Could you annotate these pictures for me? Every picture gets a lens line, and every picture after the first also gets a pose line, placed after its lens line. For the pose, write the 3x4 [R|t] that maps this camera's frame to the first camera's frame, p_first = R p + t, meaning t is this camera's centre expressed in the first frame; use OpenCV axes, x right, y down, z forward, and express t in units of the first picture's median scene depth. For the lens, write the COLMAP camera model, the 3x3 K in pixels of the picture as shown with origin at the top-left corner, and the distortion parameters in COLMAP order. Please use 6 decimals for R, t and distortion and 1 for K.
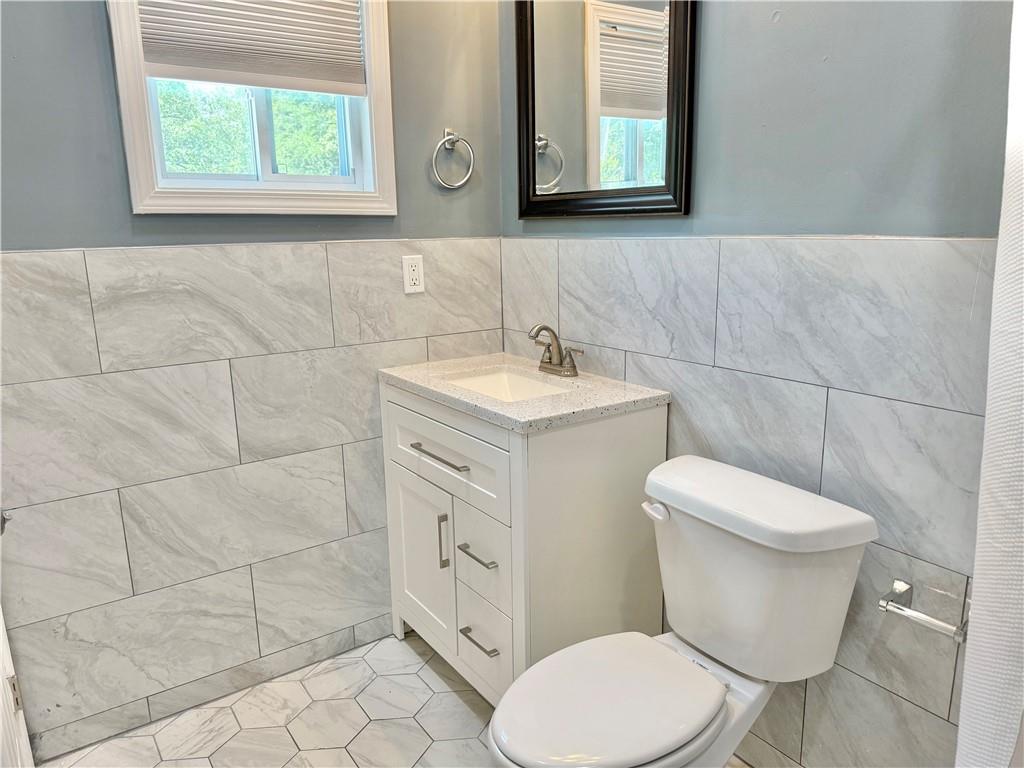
lens RADIAL K [[721.5, 0, 507.4], [0, 721.5, 385.8], [0, 0, 1]] dist [0.109920, -0.170313]
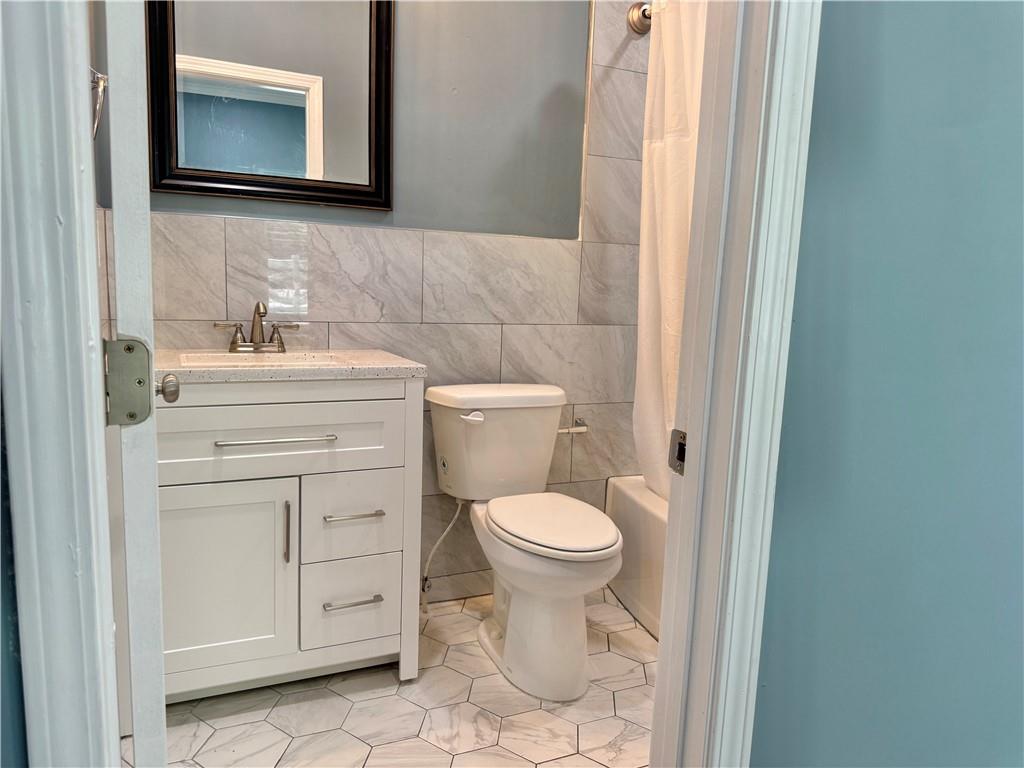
lens RADIAL K [[721.5, 0, 507.4], [0, 721.5, 385.8], [0, 0, 1]] dist [0.109920, -0.170313]
pose [[0.168524, -0.116516, 0.978787, -1.057075], [0.173453, 0.980999, 0.086915, -0.000767], [-0.970316, 0.155126, 0.185532, 0.602031]]
